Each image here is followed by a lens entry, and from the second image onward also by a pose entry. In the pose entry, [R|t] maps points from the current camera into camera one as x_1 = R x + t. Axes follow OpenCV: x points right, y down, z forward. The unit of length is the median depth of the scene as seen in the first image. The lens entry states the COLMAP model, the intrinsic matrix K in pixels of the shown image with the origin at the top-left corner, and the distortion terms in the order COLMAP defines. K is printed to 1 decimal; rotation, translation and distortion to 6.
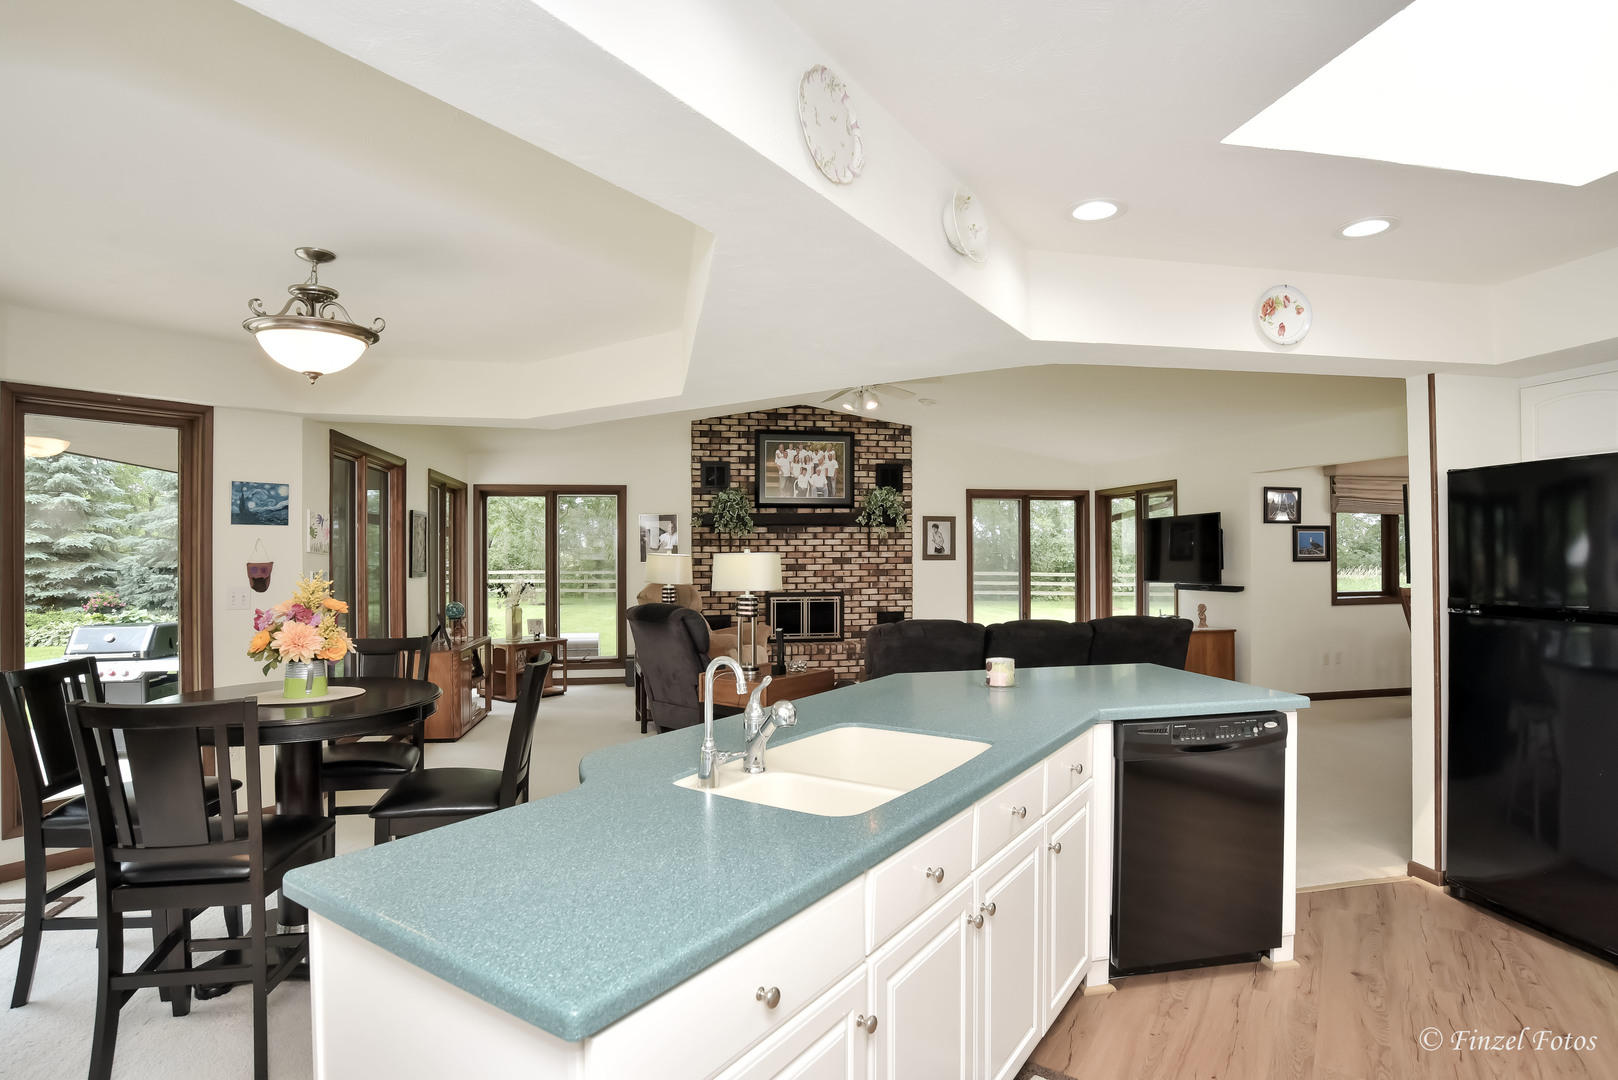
lens RADIAL K [[845.0, 0, 806.2], [0, 845.0, 540.6], [0, 0, 1]] dist [-0.017543, 0.002885]
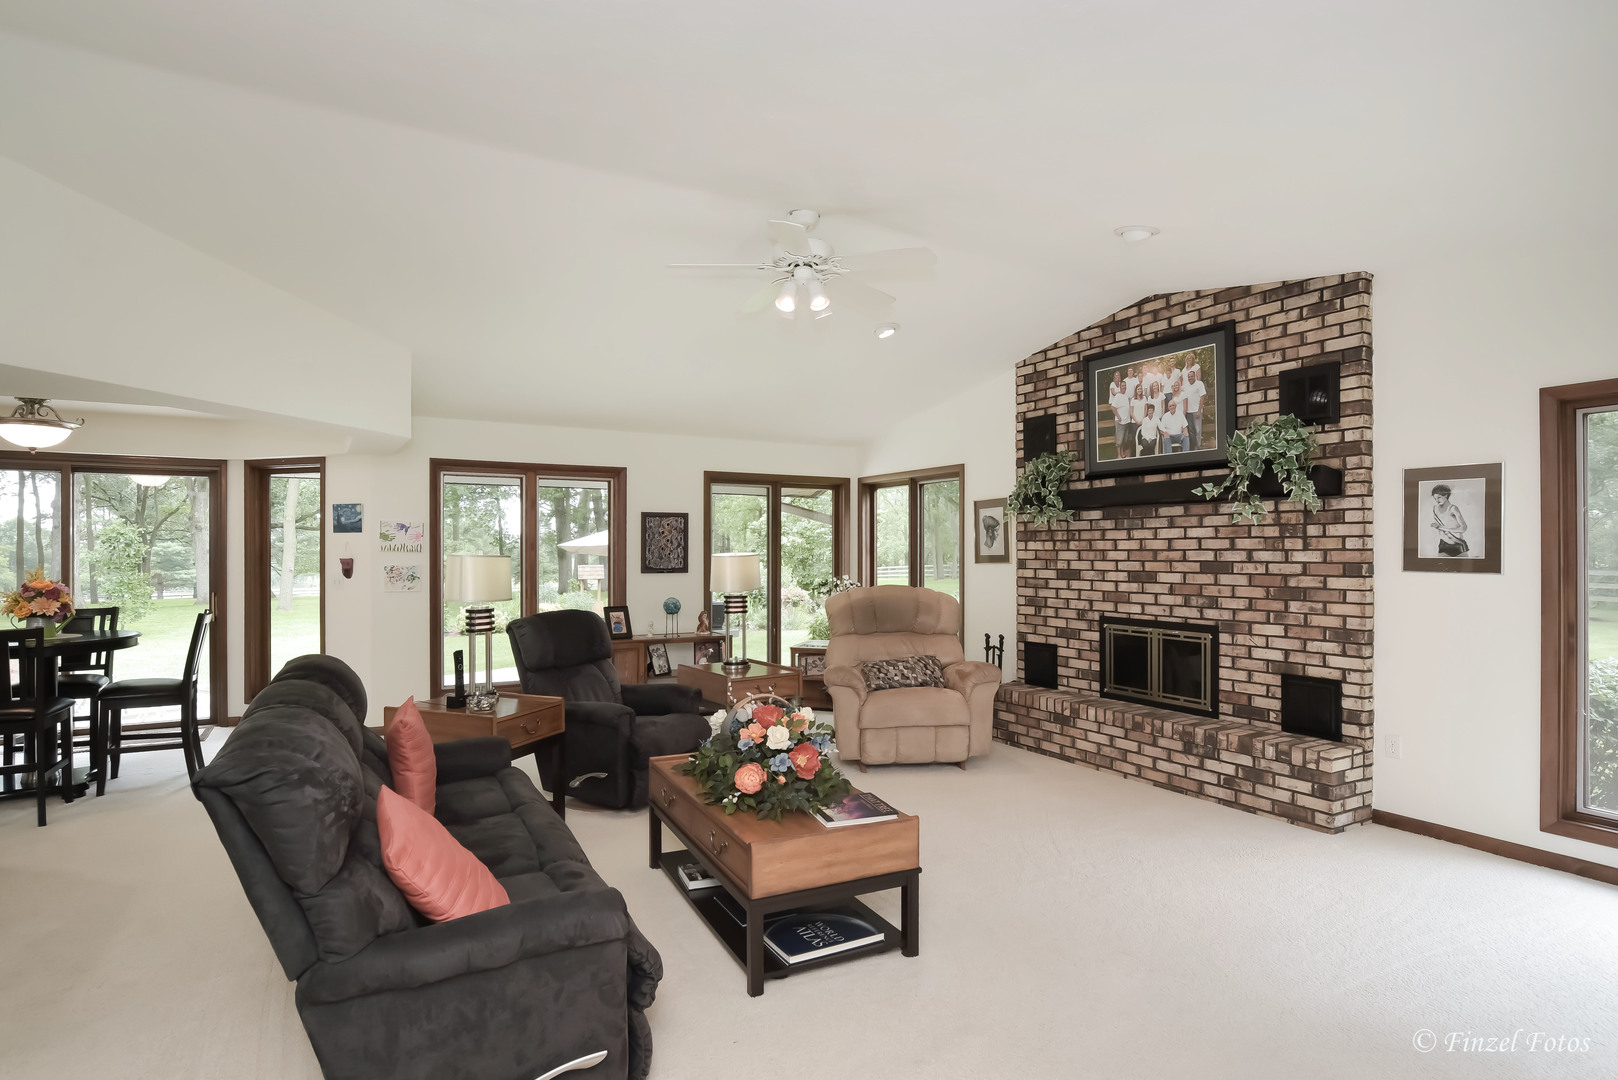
lens RADIAL K [[845.0, 0, 822.6], [0, 845.0, 546.8], [0, 0, 1]] dist [-0.017543, 0.002885]
pose [[0.331341, 0.002578, -0.943507, 0.465241], [0.014616, 0.999862, 0.007865, 0.003111], [0.943398, -0.016397, 0.331258, 0.596580]]
